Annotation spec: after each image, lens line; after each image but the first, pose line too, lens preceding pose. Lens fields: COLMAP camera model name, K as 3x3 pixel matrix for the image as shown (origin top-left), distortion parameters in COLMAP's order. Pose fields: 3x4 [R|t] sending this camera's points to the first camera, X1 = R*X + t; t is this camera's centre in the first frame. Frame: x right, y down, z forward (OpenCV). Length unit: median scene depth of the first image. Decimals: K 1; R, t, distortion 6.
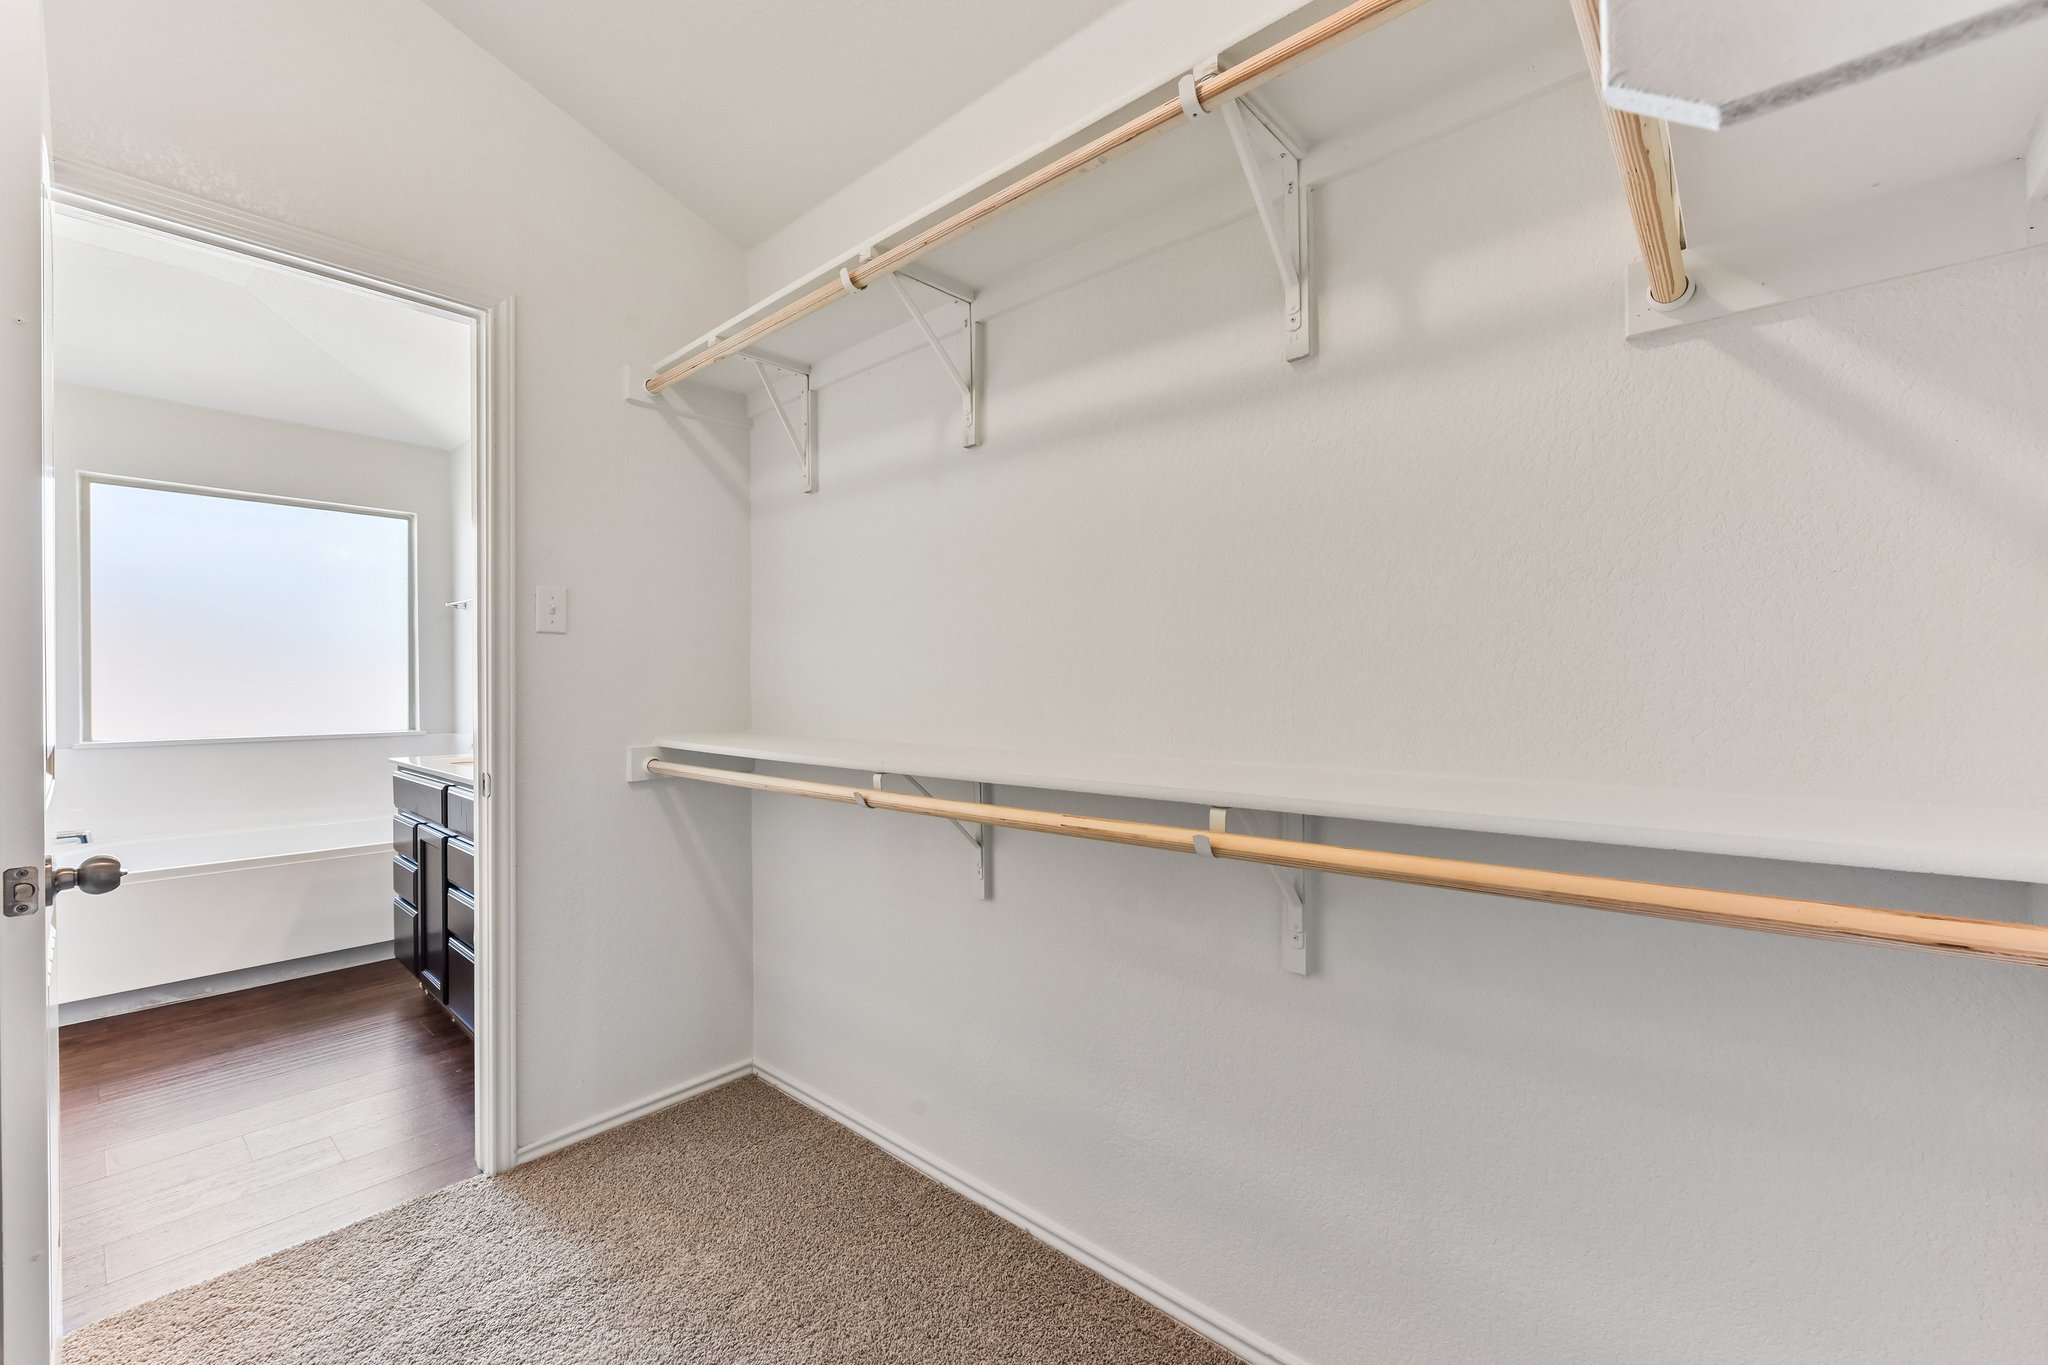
lens RADIAL K [[829.1, 0, 1024.0], [0, 829.1, 682.5], [0, 0, 1]] dist [0.001232, 0.000091]
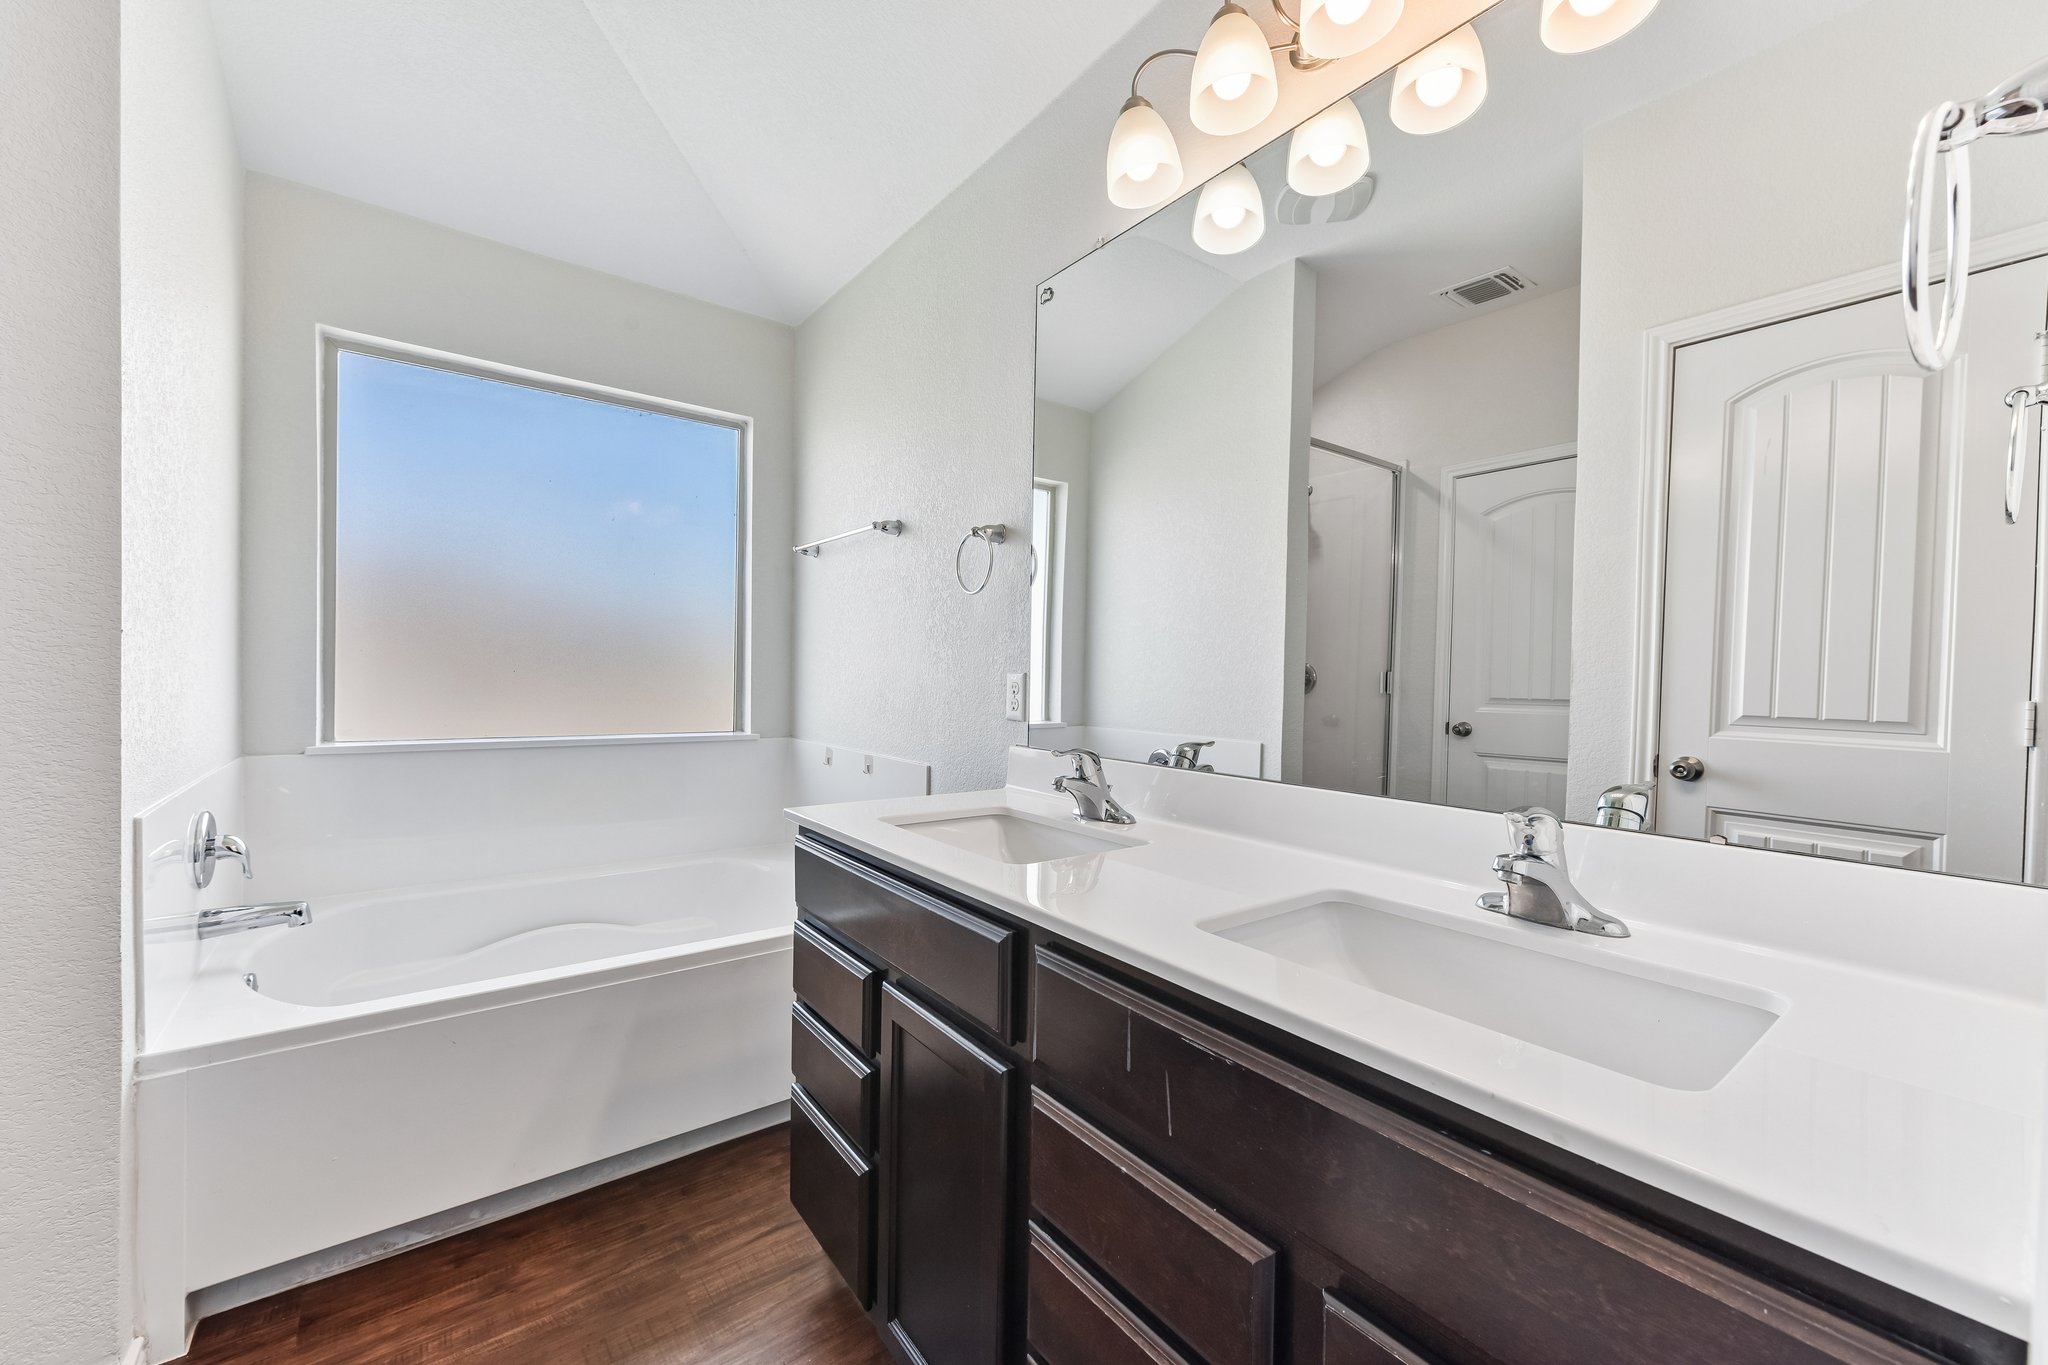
lens RADIAL K [[809.2, 0, 1043.3], [0, 809.2, 687.9], [0, 0, 1]] dist [-0.000221, -0.000086]
pose [[0.982575, 0.022557, -0.184492, -0.454572], [-0.020325, 0.999696, 0.013979, 0.007641], [0.184751, -0.009986, 0.982735, 0.475469]]
